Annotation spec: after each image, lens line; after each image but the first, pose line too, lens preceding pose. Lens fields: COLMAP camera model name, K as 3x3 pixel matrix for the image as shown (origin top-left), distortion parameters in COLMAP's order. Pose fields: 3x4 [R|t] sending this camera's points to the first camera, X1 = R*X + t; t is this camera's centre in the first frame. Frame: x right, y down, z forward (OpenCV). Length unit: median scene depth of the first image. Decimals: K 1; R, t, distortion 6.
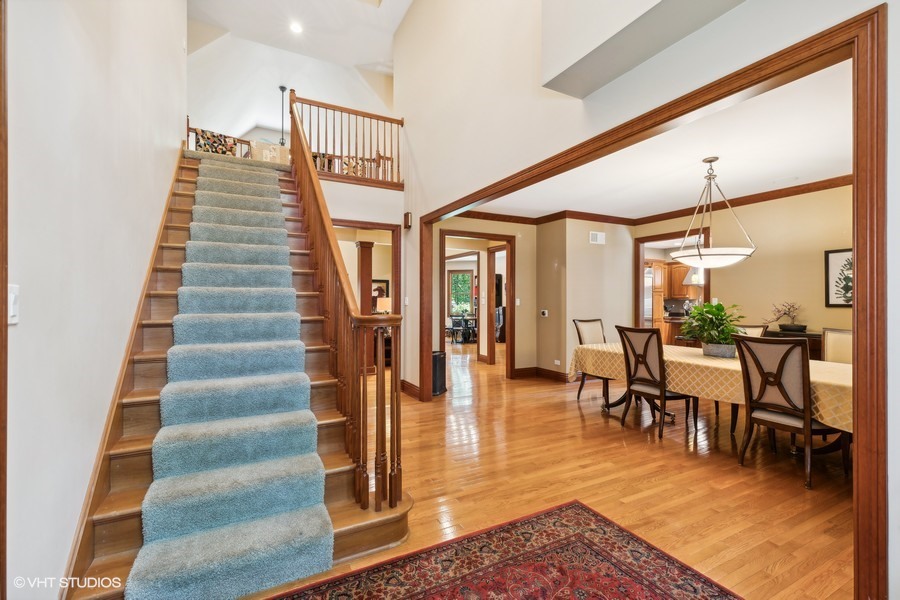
lens RADIAL K [[403.1, 0, 452.7], [0, 403.1, 299.8], [0, 0, 1]] dist [0.002680, -0.001142]
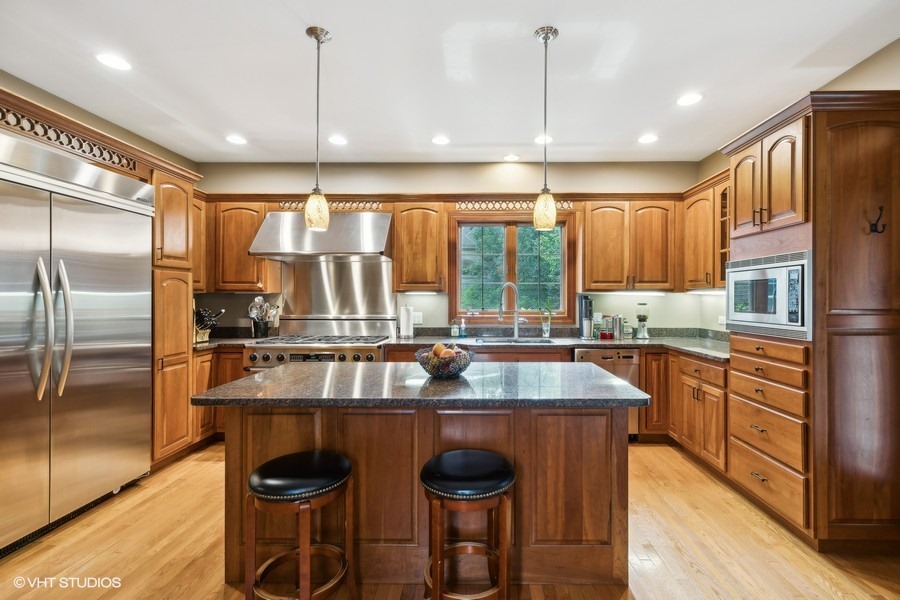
lens RADIAL K [[403.1, 0, 455.4], [0, 403.1, 296.5], [0, 0, 1]] dist [0.002680, -0.001142]
pose [[0.484556, 0.002967, 0.874755, 0.327827], [-0.004693, 0.999989, -0.000793, 0.001252], [-0.874748, -0.003721, 0.484565, 0.635311]]
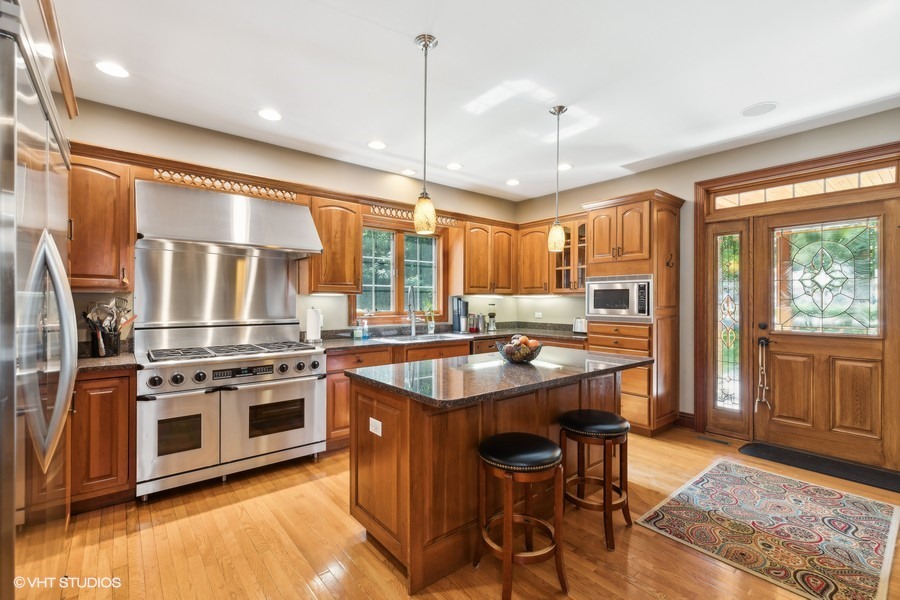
lens RADIAL K [[403.1, 0, 448.5], [0, 403.1, 300.8], [0, 0, 1]] dist [0.002680, -0.001142]
pose [[-0.201041, -0.001419, 0.979582, 0.261497], [-0.008616, 0.999963, -0.000320, 0.003443], [-0.979545, -0.008504, -0.201046, 0.842837]]
